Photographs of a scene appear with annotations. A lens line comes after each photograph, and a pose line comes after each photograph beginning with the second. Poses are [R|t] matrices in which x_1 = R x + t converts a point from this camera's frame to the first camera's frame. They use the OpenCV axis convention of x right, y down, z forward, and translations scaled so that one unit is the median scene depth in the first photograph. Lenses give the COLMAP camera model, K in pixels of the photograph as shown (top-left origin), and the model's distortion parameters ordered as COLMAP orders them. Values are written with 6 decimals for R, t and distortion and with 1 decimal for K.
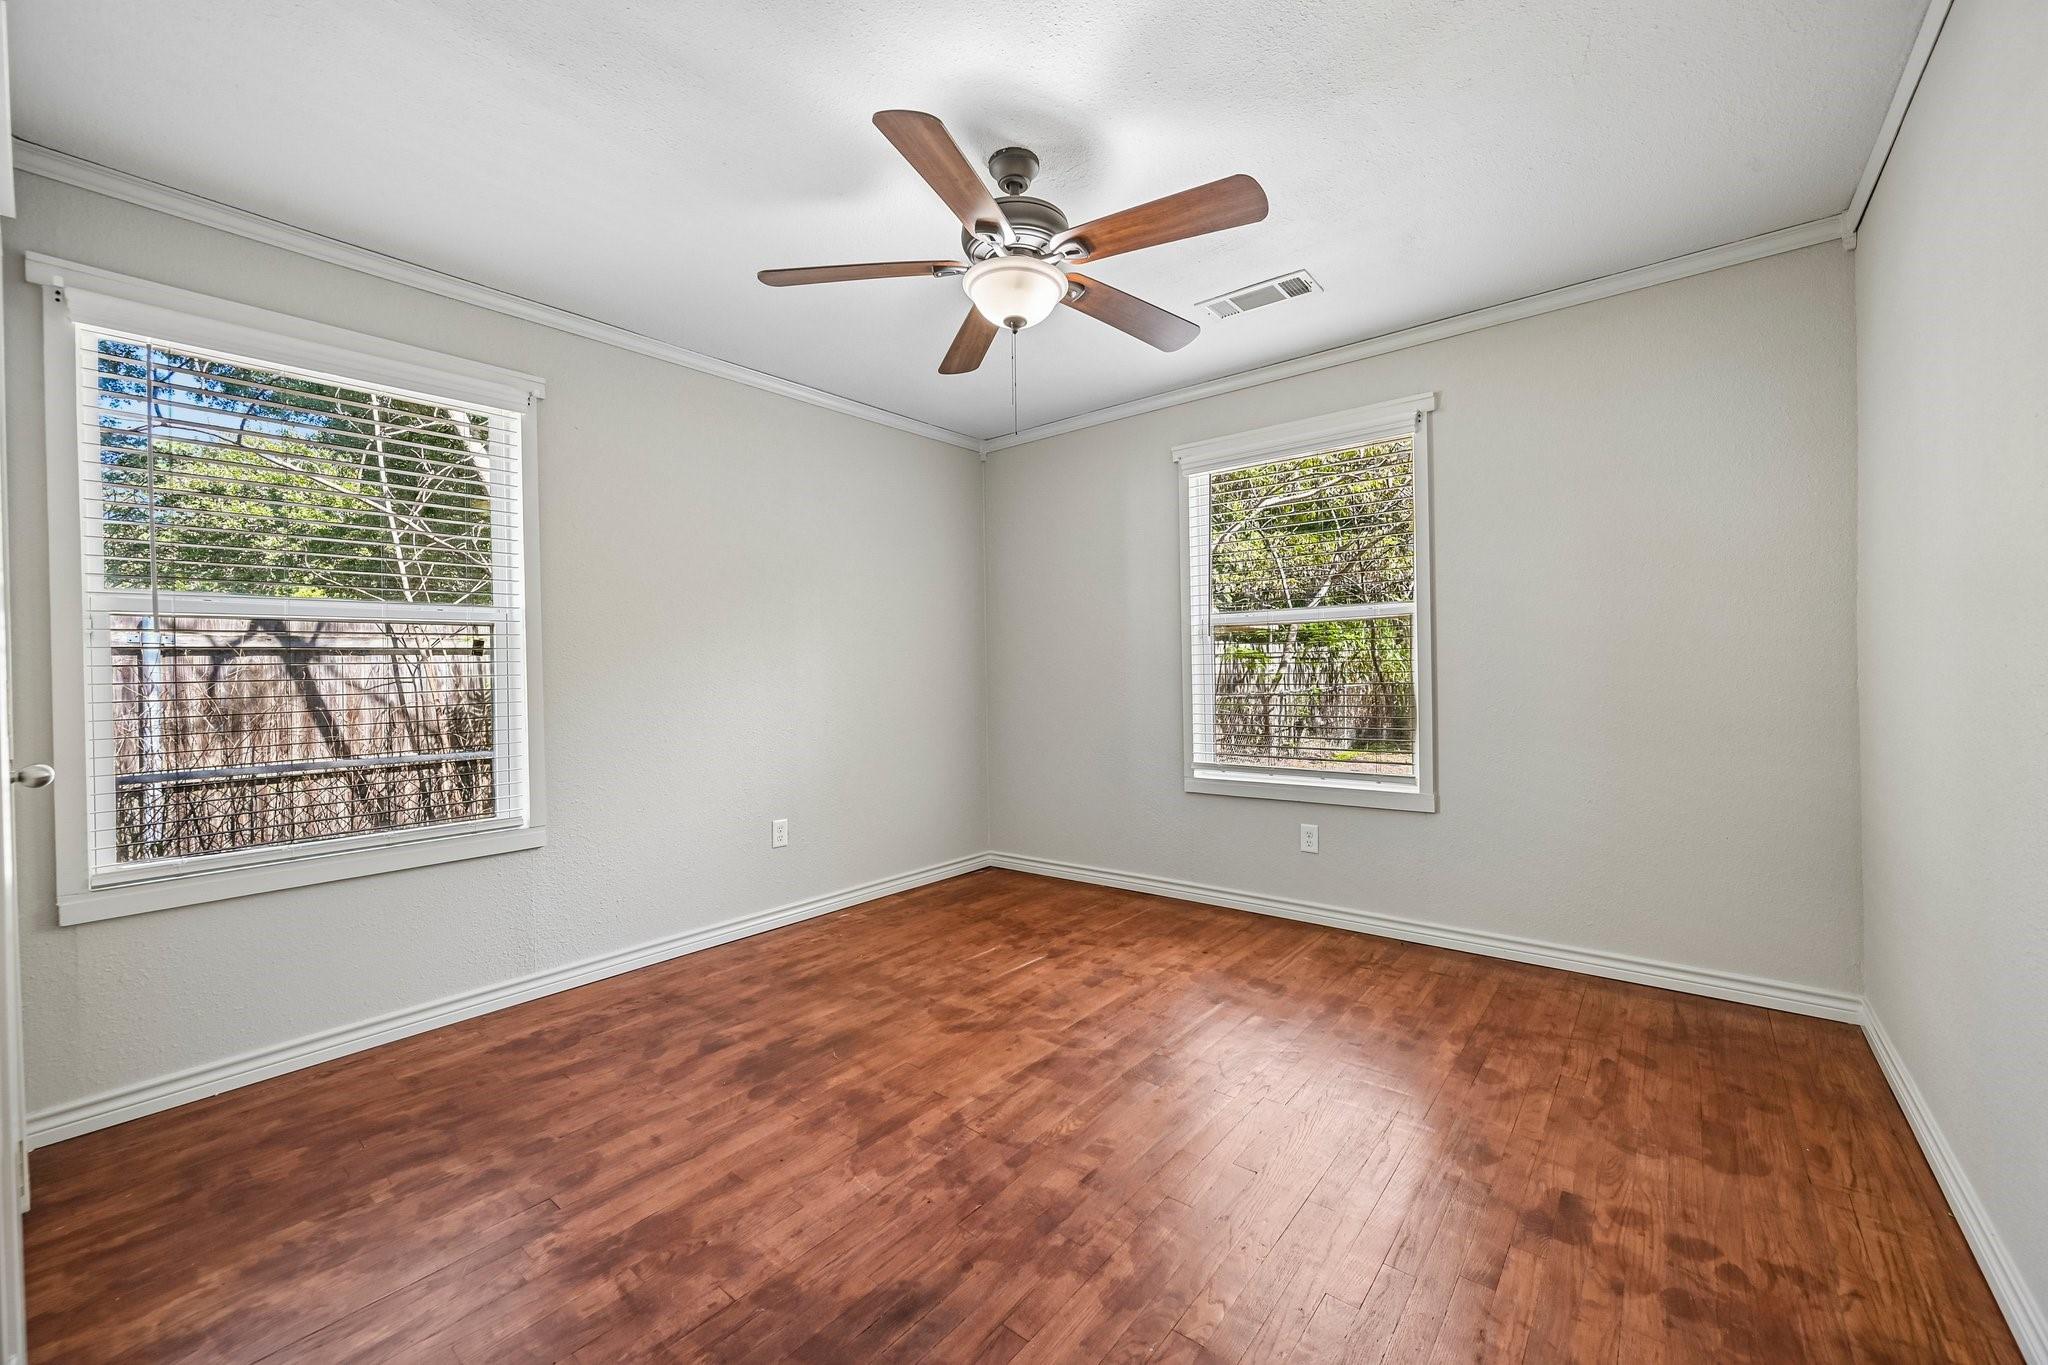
lens RADIAL K [[806.1, 0, 1022.1], [0, 806.1, 675.3], [0, 0, 1]] dist [-0.000524, 0.000203]
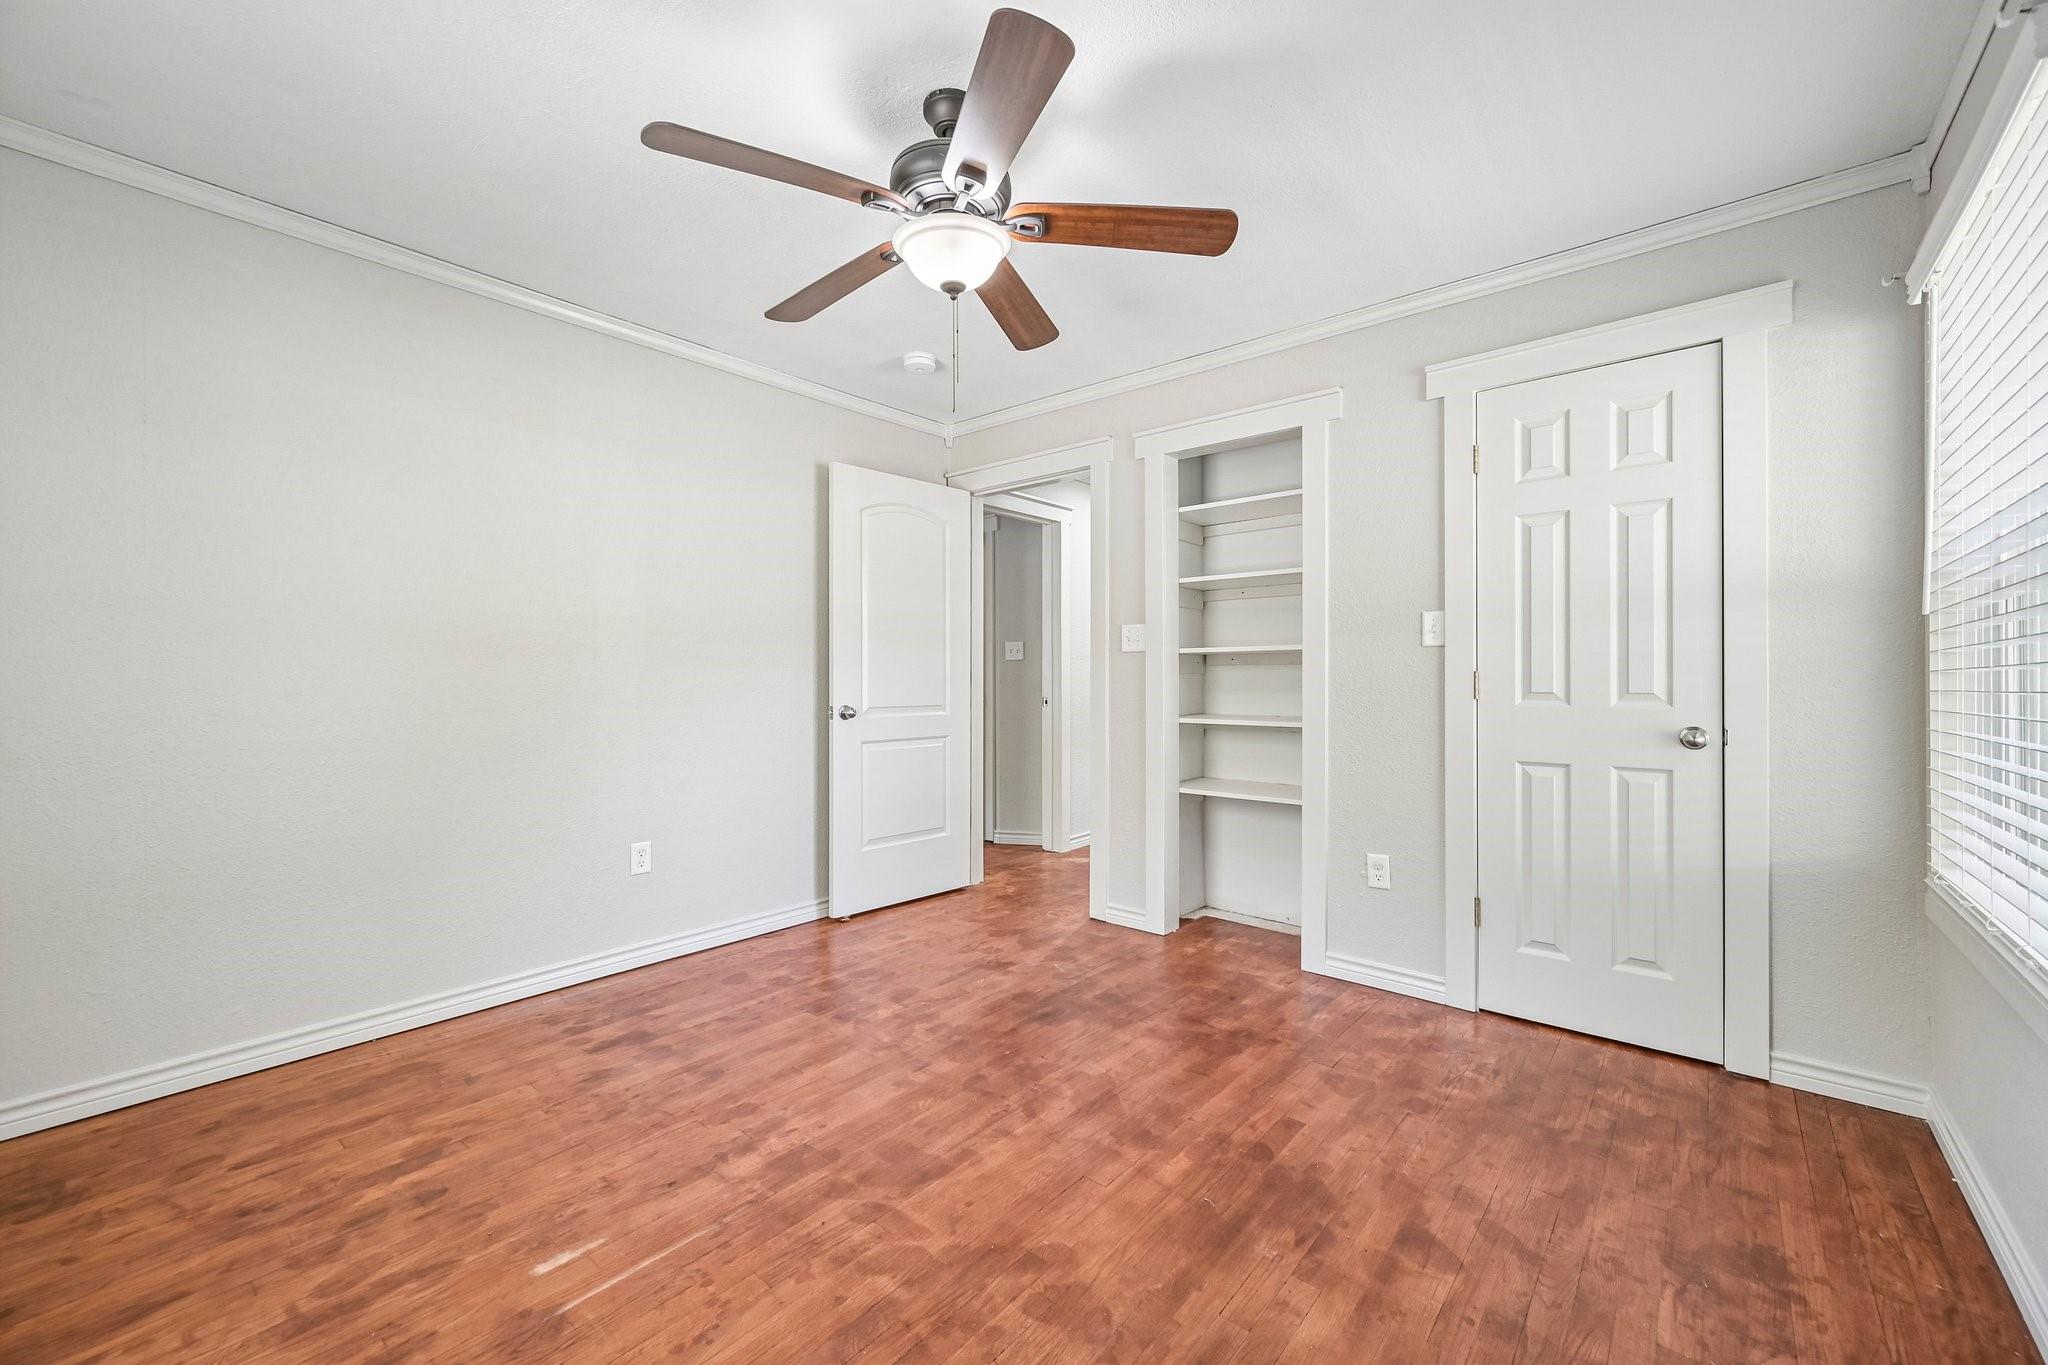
lens RADIAL K [[806.1, 0, 1023.9], [0, 806.1, 679.3], [0, 0, 1]] dist [-0.000524, 0.000203]
pose [[-0.999640, 0.018738, 0.019200, -0.097887], [0.018915, 0.999780, 0.009079, -0.006778], [-0.019026, 0.009439, -0.999774, 1.907050]]
